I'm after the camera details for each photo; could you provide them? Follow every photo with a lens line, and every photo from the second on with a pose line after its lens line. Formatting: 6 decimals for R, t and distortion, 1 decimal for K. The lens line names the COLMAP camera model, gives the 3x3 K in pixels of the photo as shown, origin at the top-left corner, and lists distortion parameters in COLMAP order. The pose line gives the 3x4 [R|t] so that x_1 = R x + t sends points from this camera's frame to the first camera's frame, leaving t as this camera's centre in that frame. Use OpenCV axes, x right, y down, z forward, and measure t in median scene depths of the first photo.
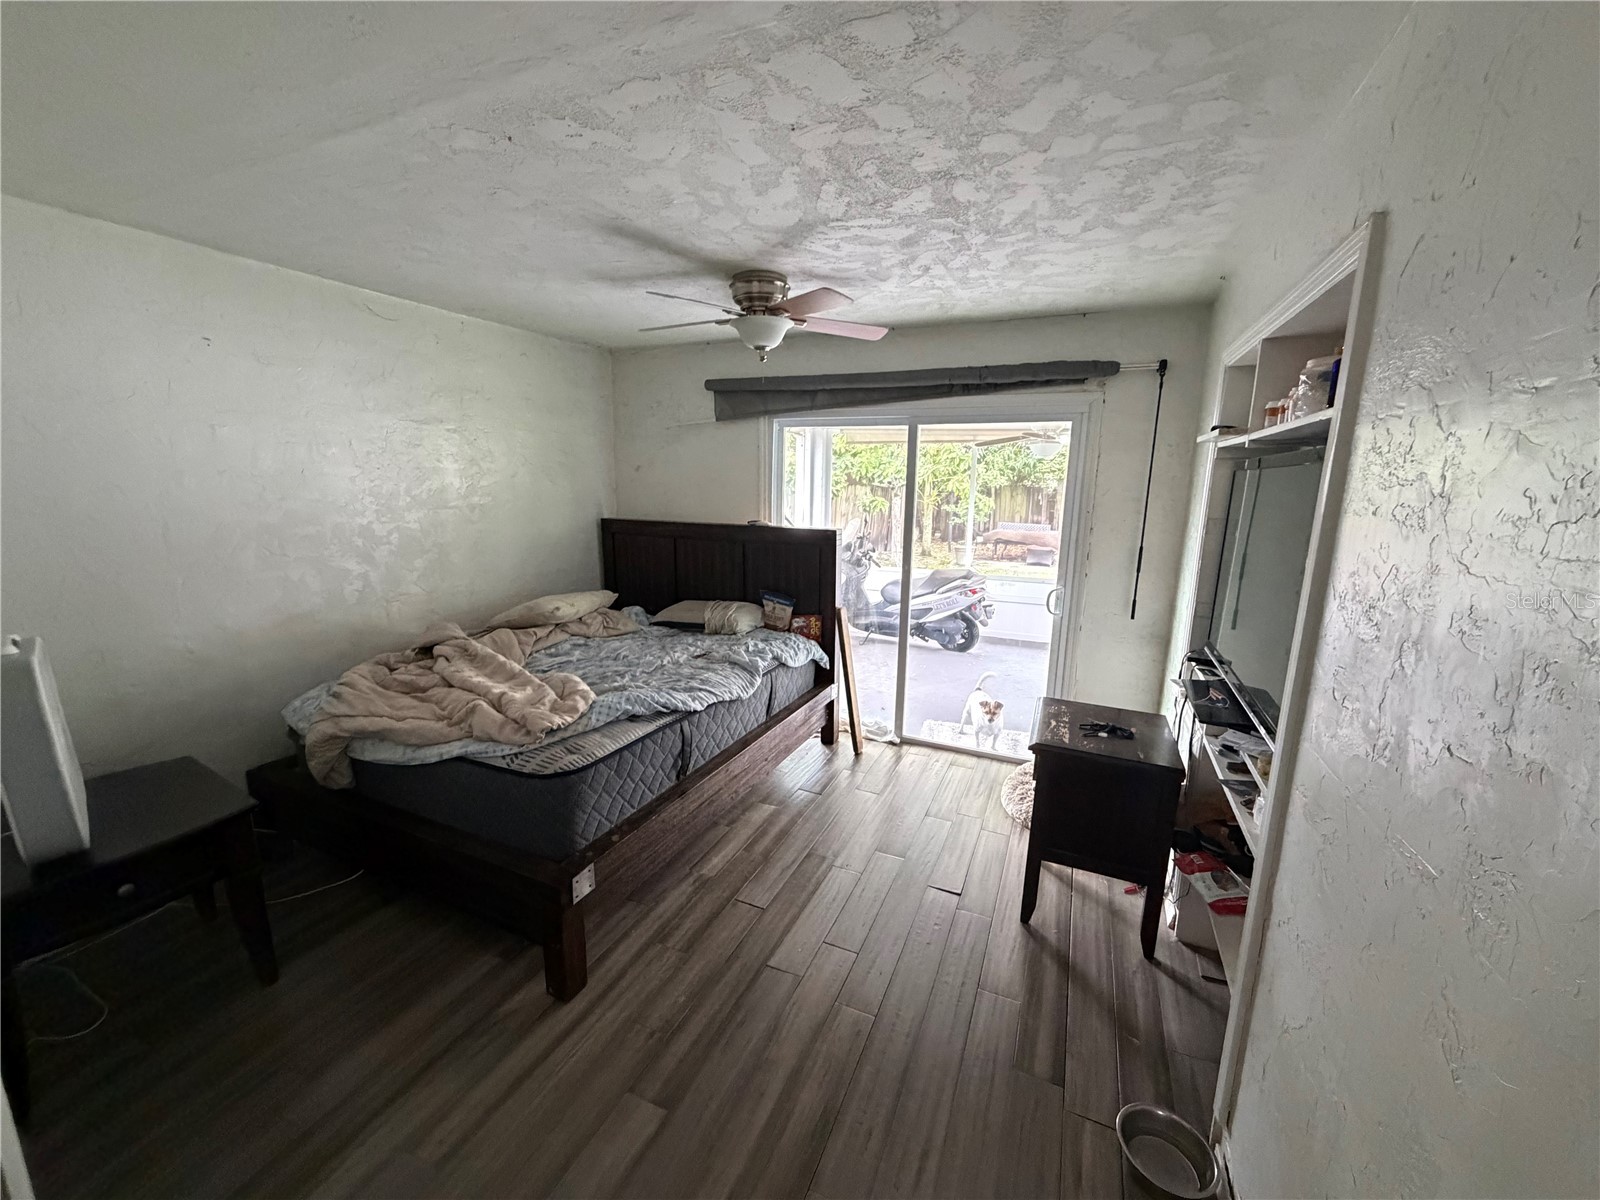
lens RADIAL K [[636.0, 0, 798.9], [0, 636.0, 606.1], [0, 0, 1]] dist [-0.000424, 0.000062]
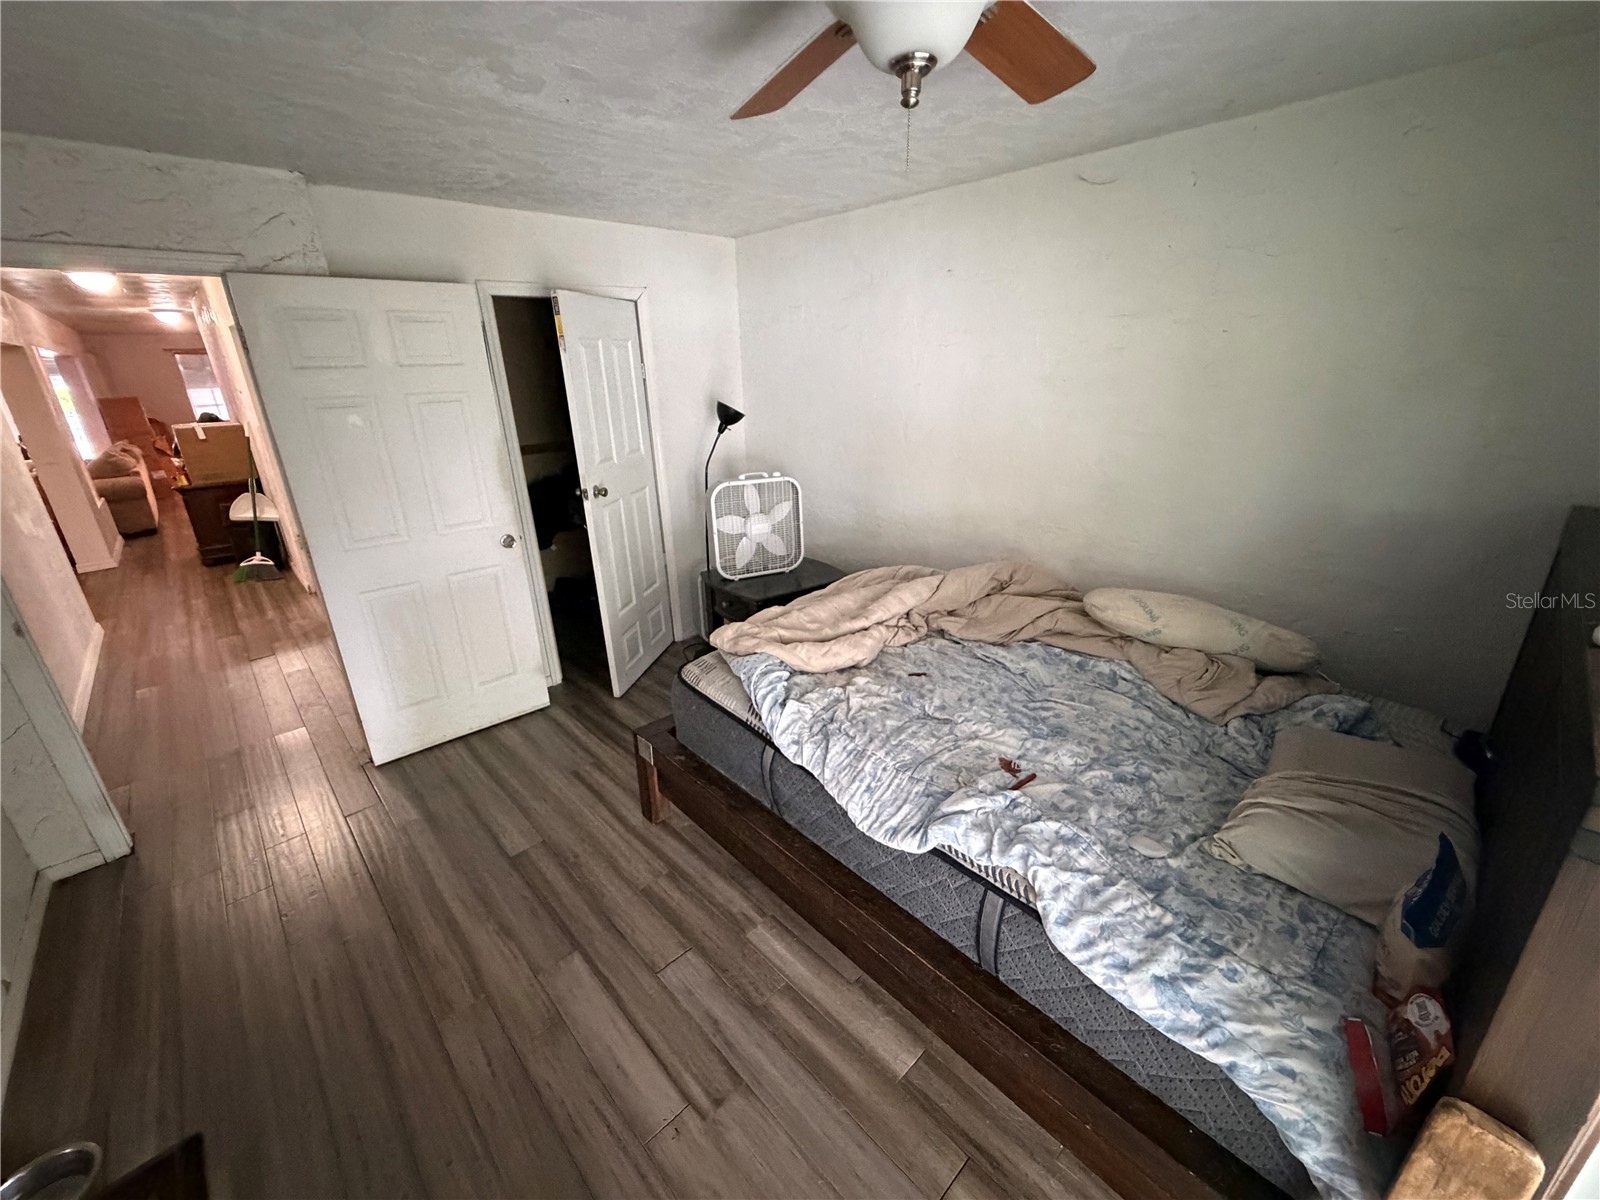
lens RADIAL K [[636.0, 0, 801.3], [0, 636.0, 599.2], [0, 0, 1]] dist [-0.000424, 0.000062]
pose [[-0.397589, 0.312371, -0.862756, 0.388247], [-0.160642, 0.902049, 0.400627, -0.277315], [0.903392, 0.297880, -0.308465, 1.200025]]
